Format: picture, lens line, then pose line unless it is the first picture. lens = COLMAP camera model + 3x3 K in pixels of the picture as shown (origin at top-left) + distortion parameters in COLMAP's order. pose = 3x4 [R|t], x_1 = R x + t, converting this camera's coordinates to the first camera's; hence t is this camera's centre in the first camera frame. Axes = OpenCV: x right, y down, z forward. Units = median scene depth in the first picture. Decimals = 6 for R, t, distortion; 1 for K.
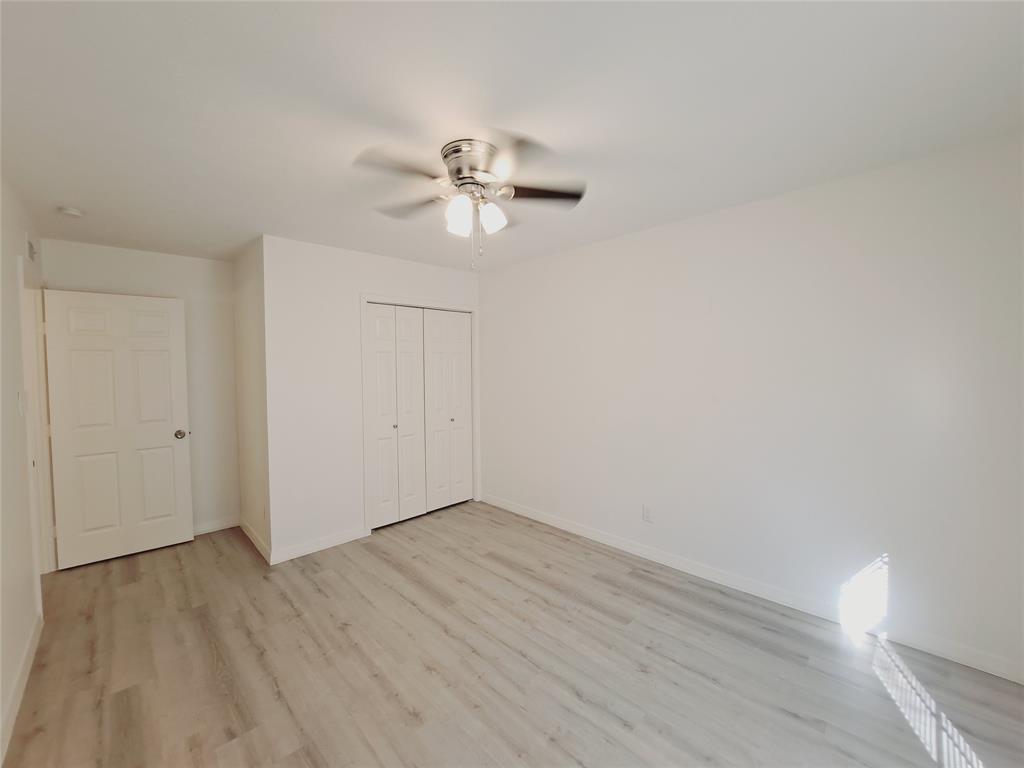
lens RADIAL K [[410.4, 0, 503.0], [0, 410.4, 378.4], [0, 0, 1]] dist [-0.014726, -0.000224]
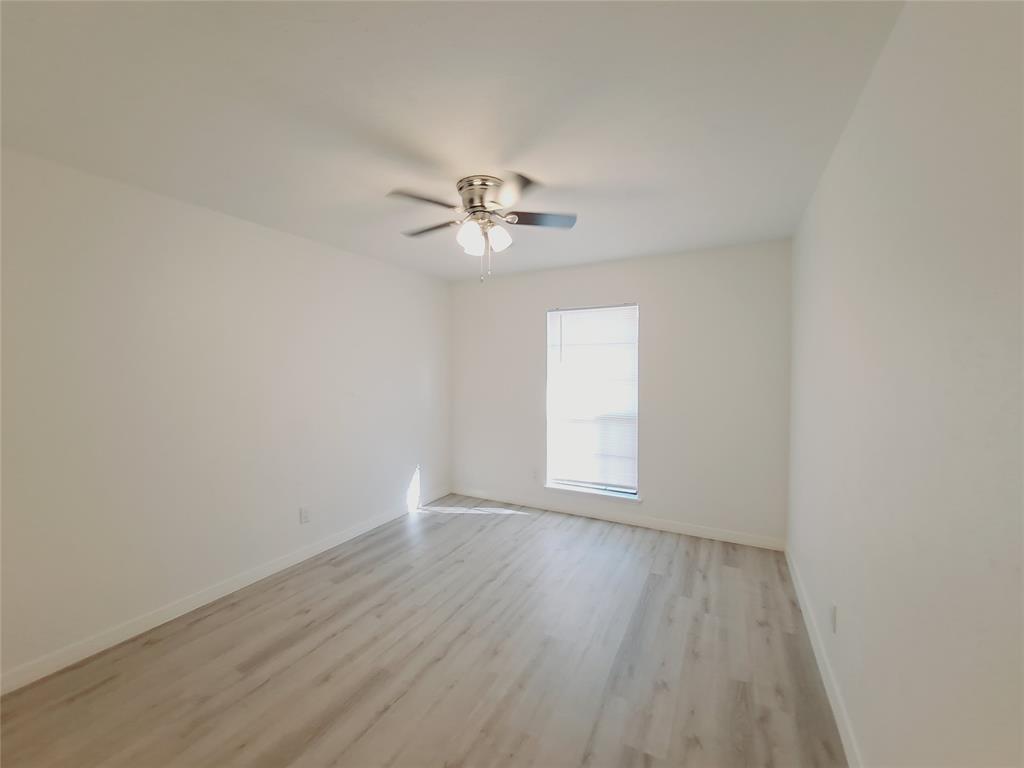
lens RADIAL K [[410.4, 0, 503.0], [0, 410.4, 378.4], [0, 0, 1]] dist [-0.014726, -0.000224]
pose [[-0.306892, 0.000678, 0.951744, -0.977175], [0.042870, 0.998995, 0.013111, -0.003175], [-0.950778, 0.044825, -0.306613, 1.049791]]
